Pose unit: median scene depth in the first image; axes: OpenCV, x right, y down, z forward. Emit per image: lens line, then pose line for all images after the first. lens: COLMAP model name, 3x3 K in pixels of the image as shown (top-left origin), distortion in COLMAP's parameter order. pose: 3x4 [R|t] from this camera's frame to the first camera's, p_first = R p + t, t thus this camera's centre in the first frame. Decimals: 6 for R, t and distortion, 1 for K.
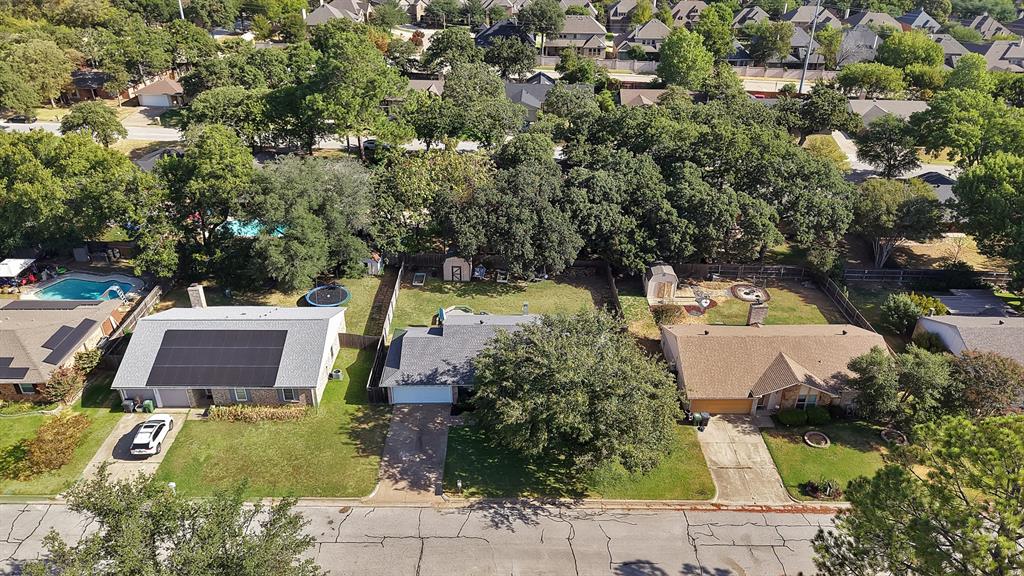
lens RADIAL K [[703.2, 0, 512.0], [0, 703.2, 288.0], [0, 0, 1]] dist [0.002570, 0.000907]
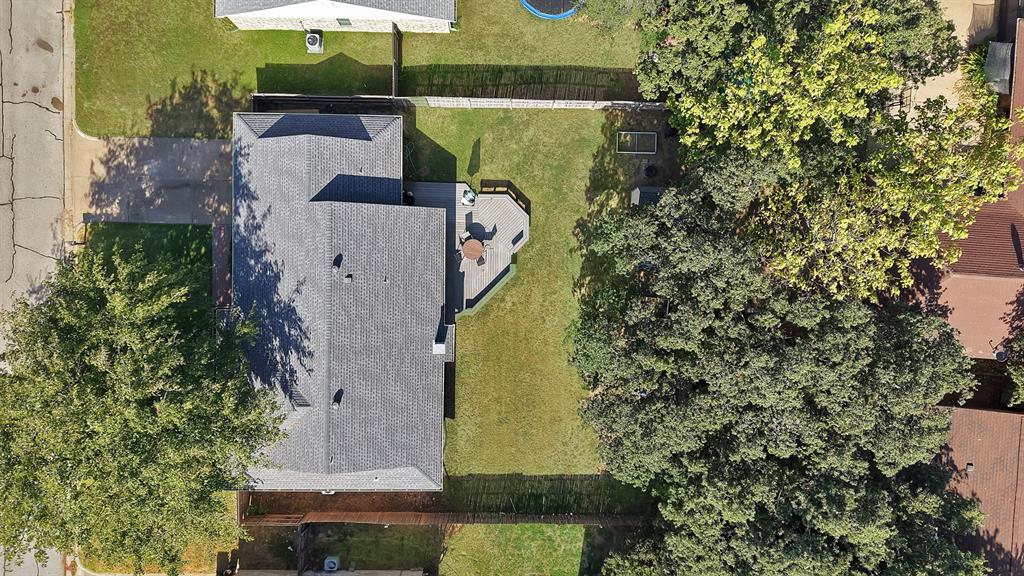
lens RADIAL K [[703.2, 0, 512.0], [0, 703.2, 288.0], [0, 0, 1]] dist [0.002570, 0.000907]
pose [[-0.022261, 0.999712, -0.008952, -0.029136], [-0.502695, -0.003453, 0.864457, -0.581687], [0.864177, 0.023744, 0.502627, 0.954094]]
